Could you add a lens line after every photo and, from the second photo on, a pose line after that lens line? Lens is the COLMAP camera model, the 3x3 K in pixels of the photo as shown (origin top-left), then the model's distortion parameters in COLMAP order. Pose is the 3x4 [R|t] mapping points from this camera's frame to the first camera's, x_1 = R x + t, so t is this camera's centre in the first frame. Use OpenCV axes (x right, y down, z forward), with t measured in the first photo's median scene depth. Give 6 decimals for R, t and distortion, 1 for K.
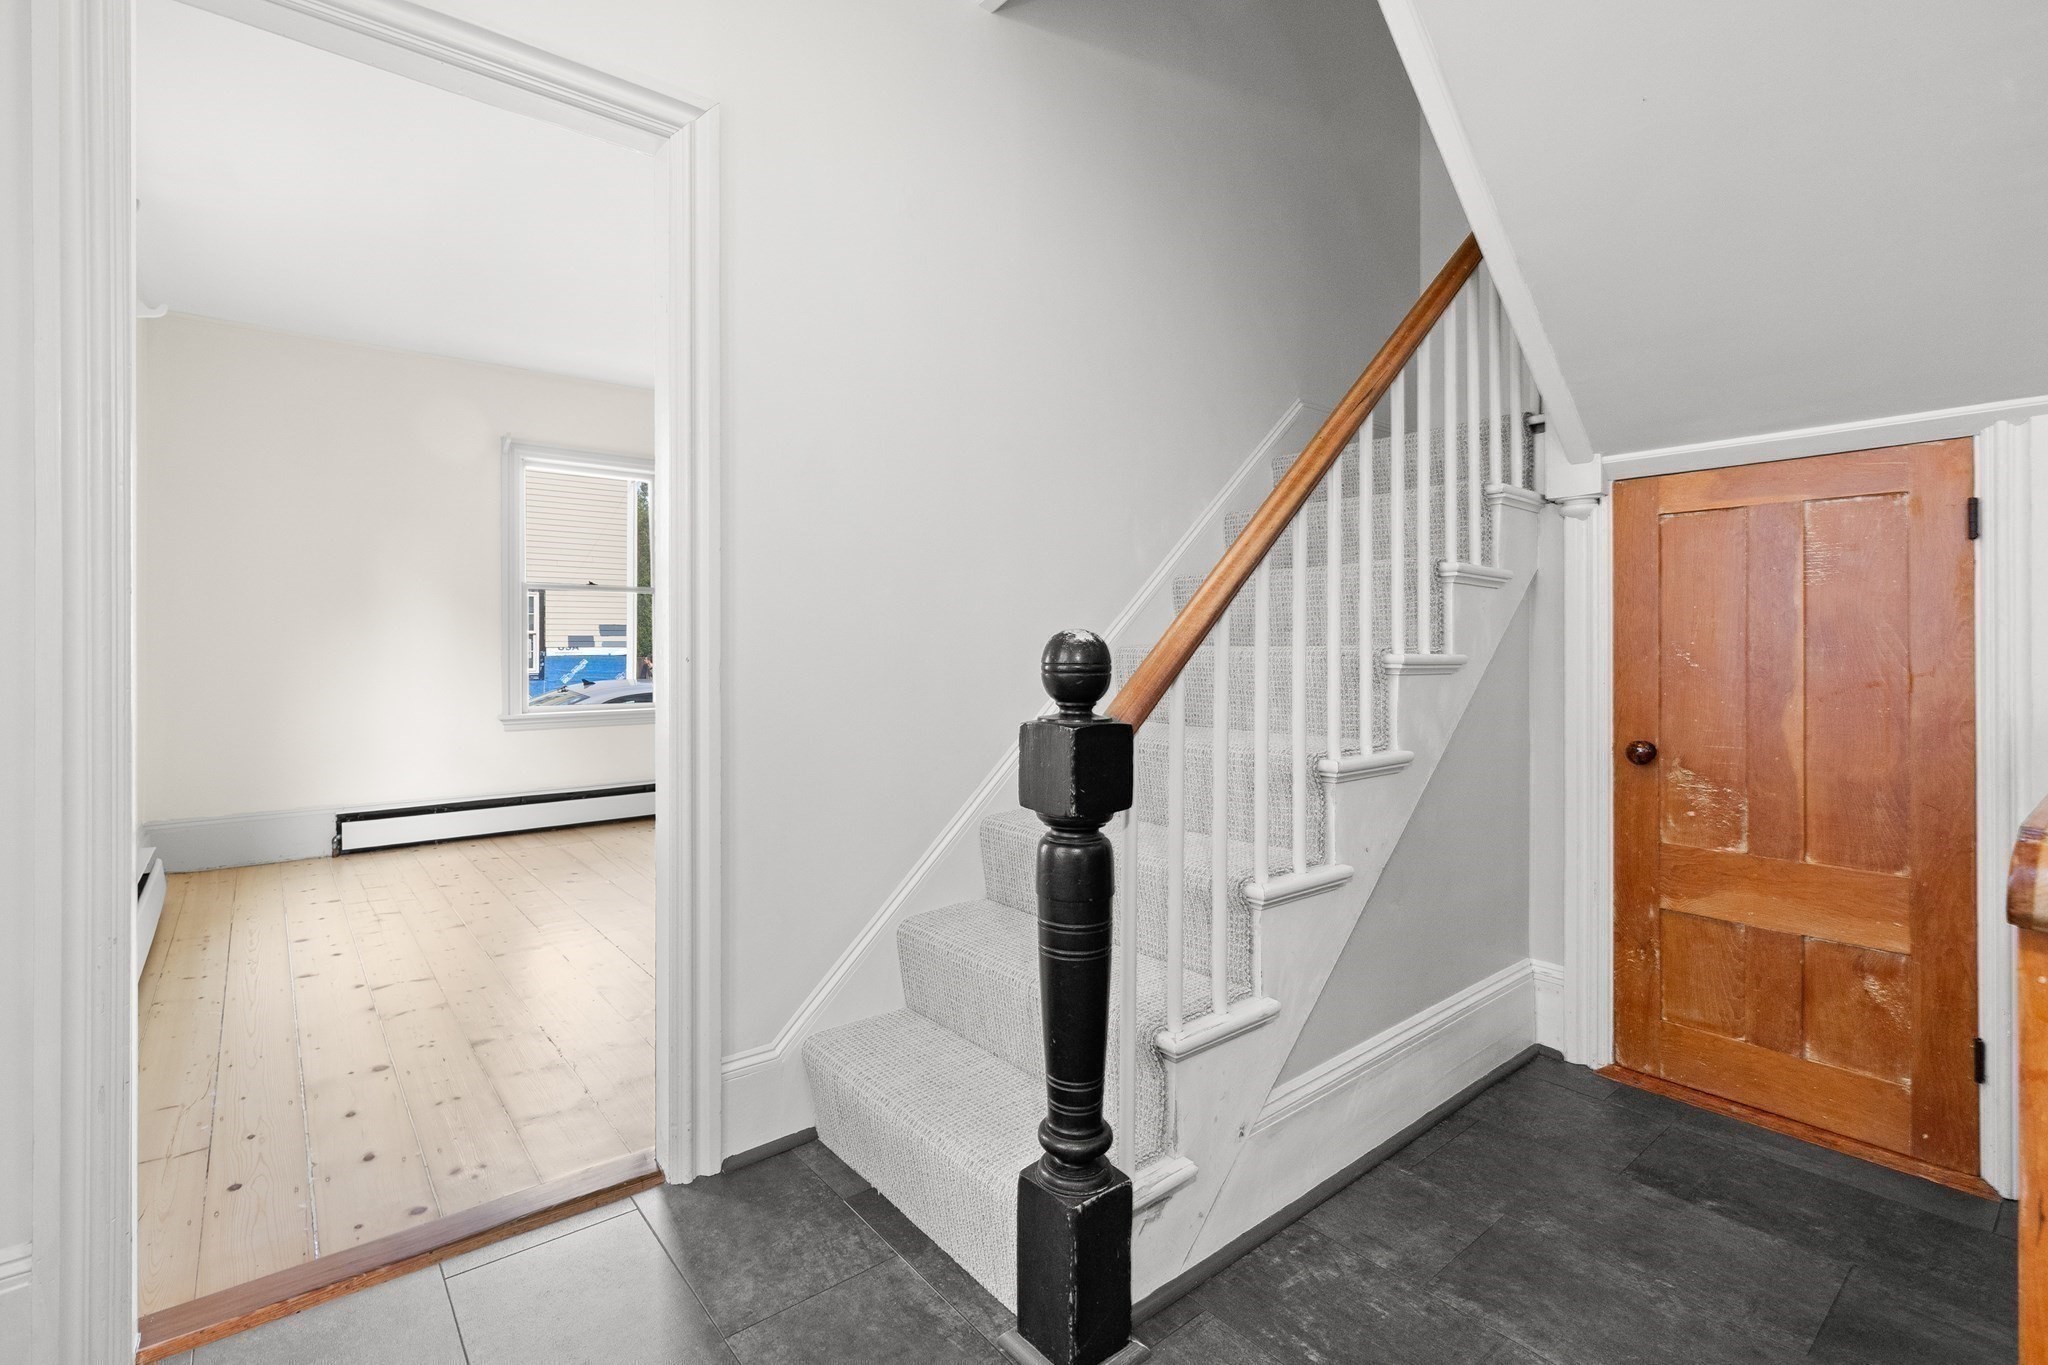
lens RADIAL K [[936.4, 0, 1019.3], [0, 936.4, 640.9], [0, 0, 1]] dist [0.003504, -0.000247]
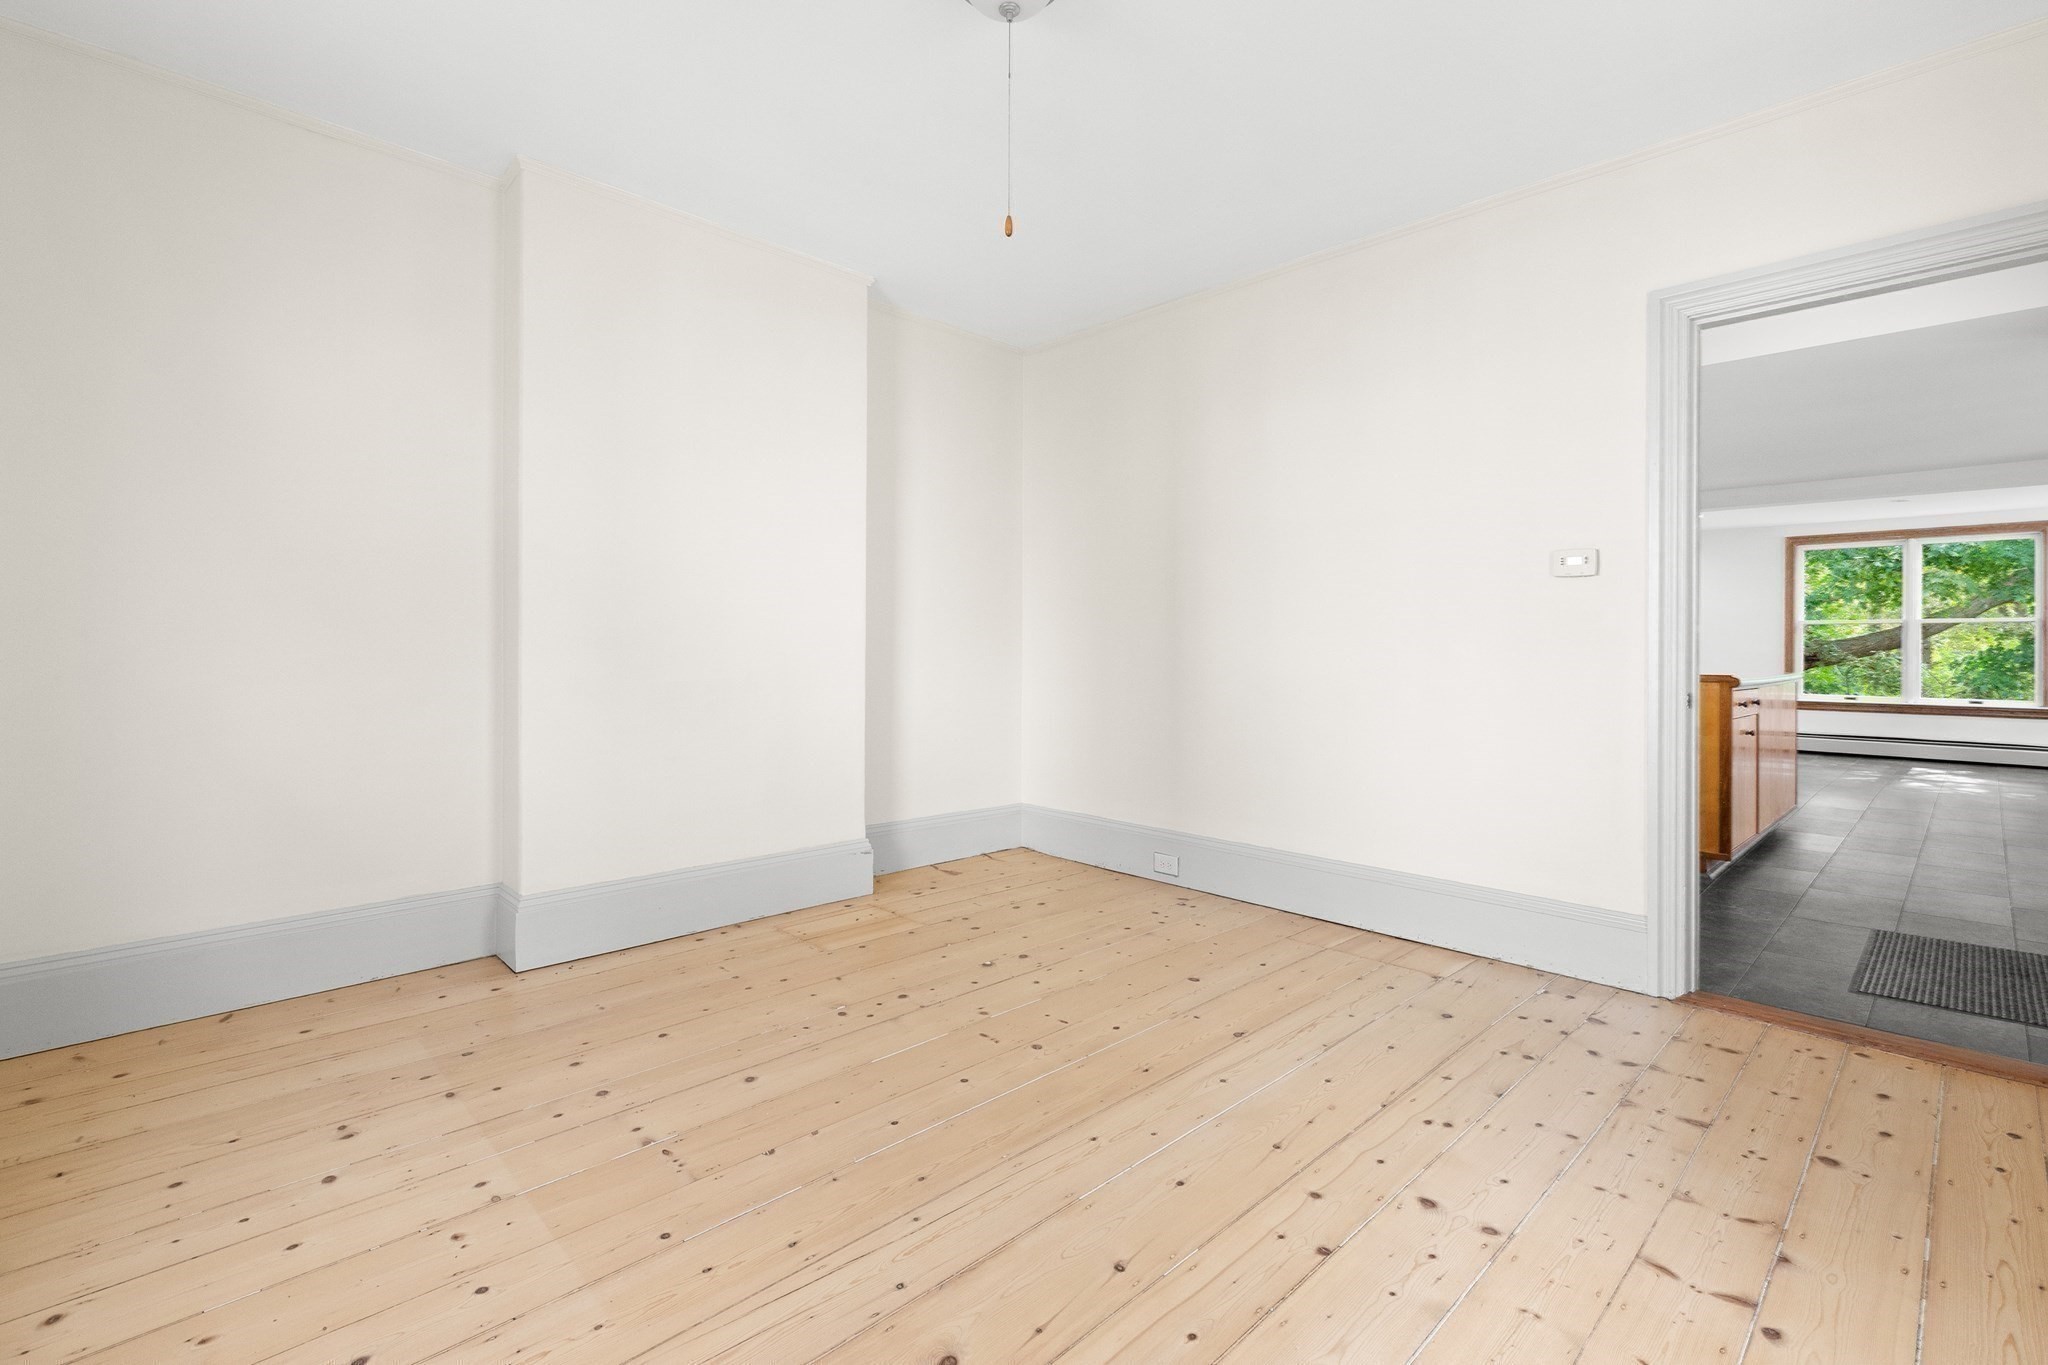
lens RADIAL K [[936.4, 0, 1019.3], [0, 936.4, 640.9], [0, 0, 1]] dist [0.003504, -0.000247]
pose [[-0.092311, 0.003914, 0.995723, -0.718382], [-0.007876, 0.999958, -0.004661, 0.002836], [-0.995699, -0.008272, -0.092276, 0.892123]]
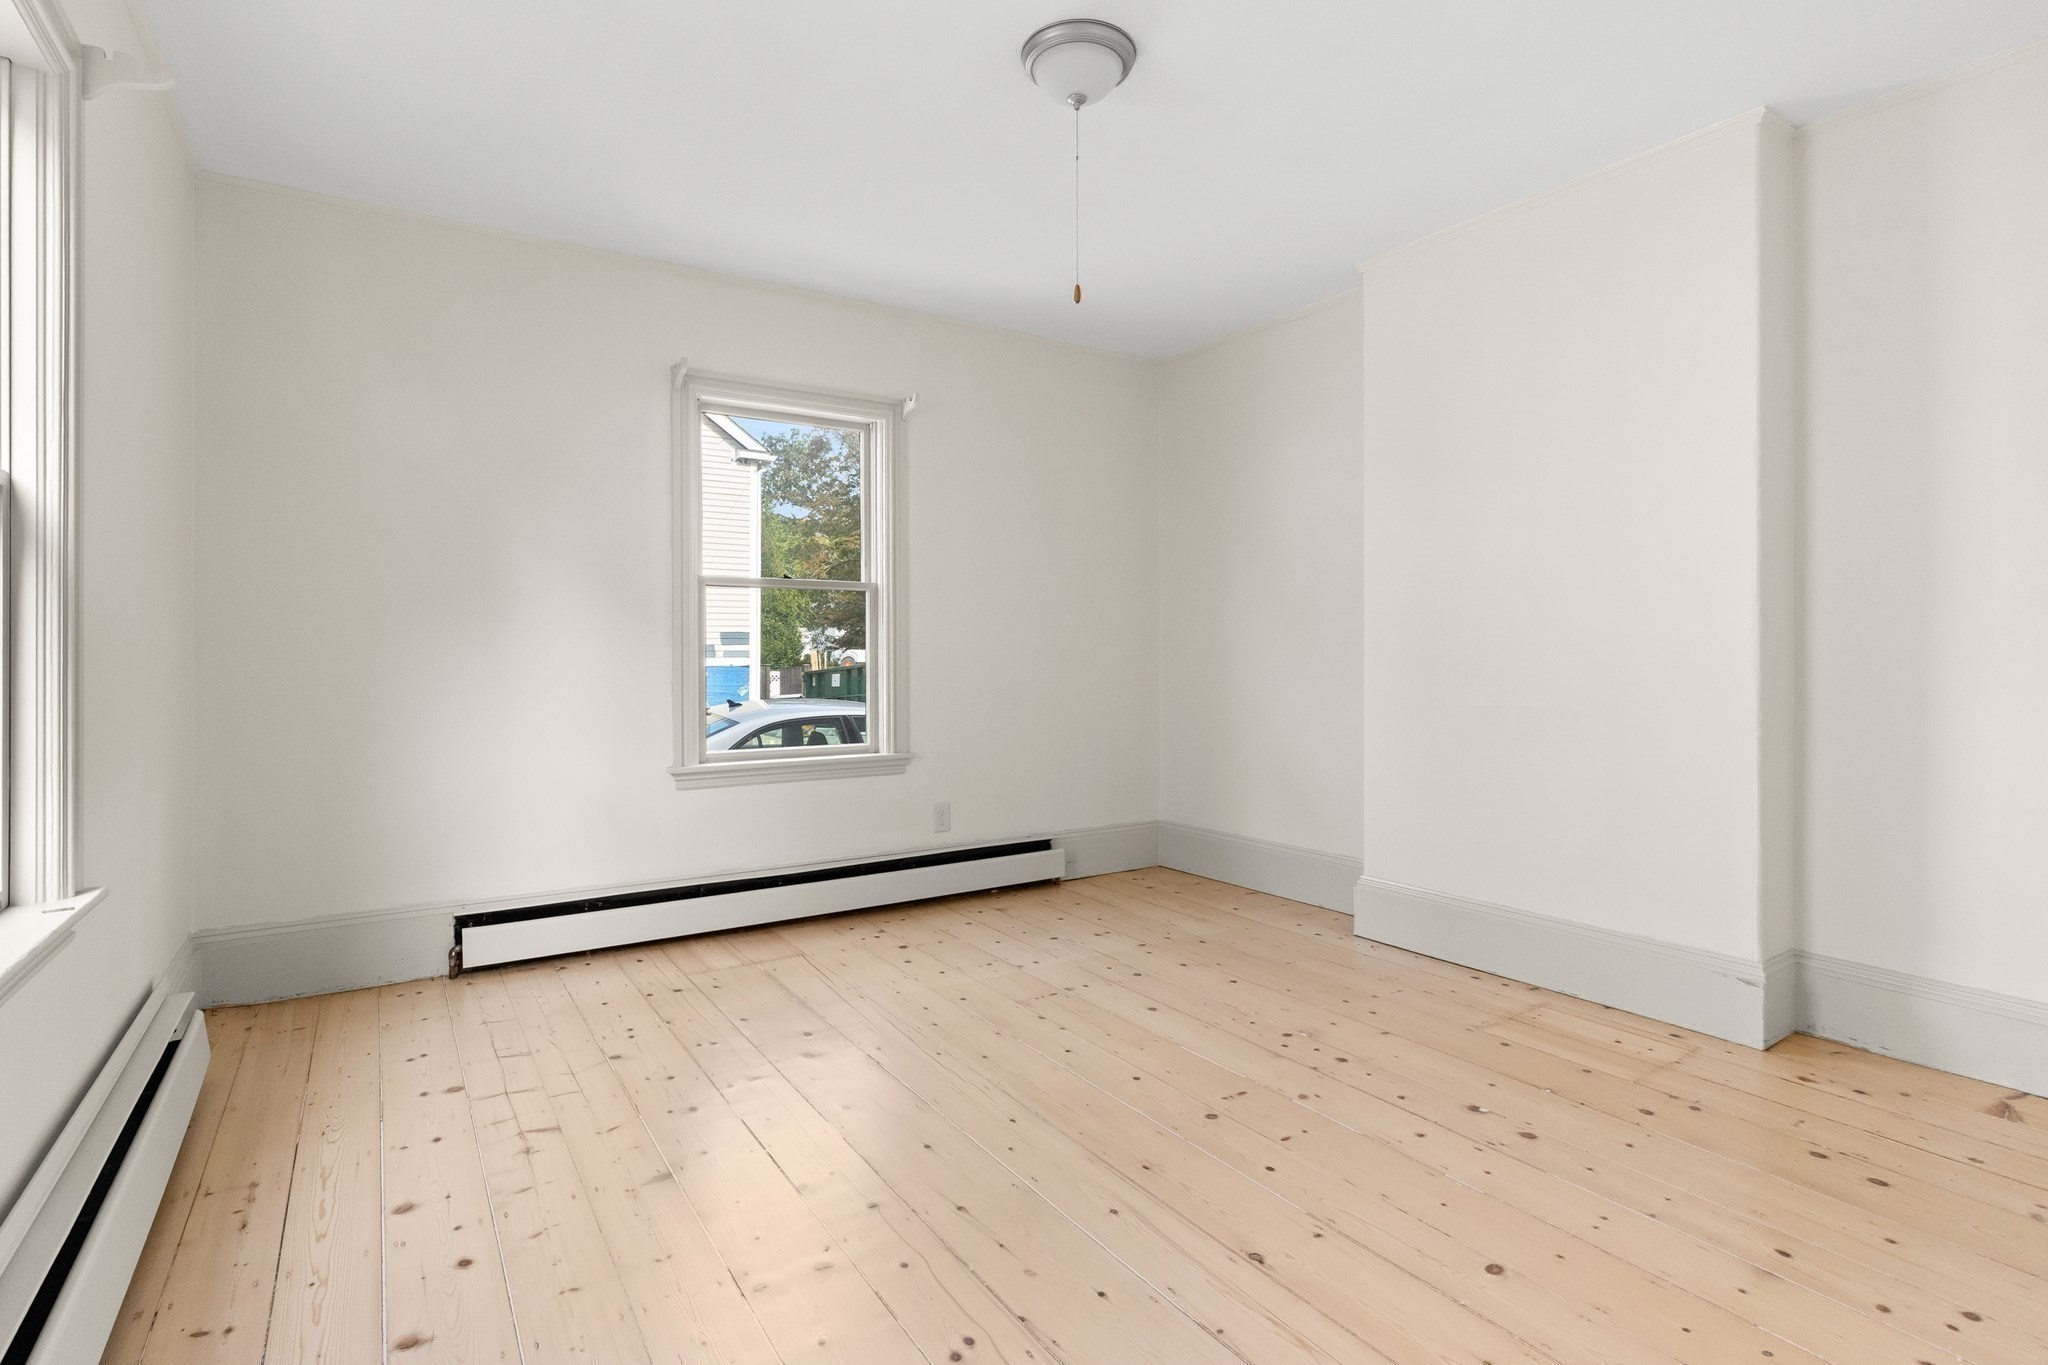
lens RADIAL K [[998.9, 0, 1024.6], [0, 998.9, 650.0], [0, 0, 1]] dist [-0.034539, 0.017975]
pose [[0.995056, 0.000532, -0.099311, -0.244021], [-0.000275, 0.999997, 0.002600, -0.010300], [0.099312, -0.002559, 0.995053, 0.326796]]
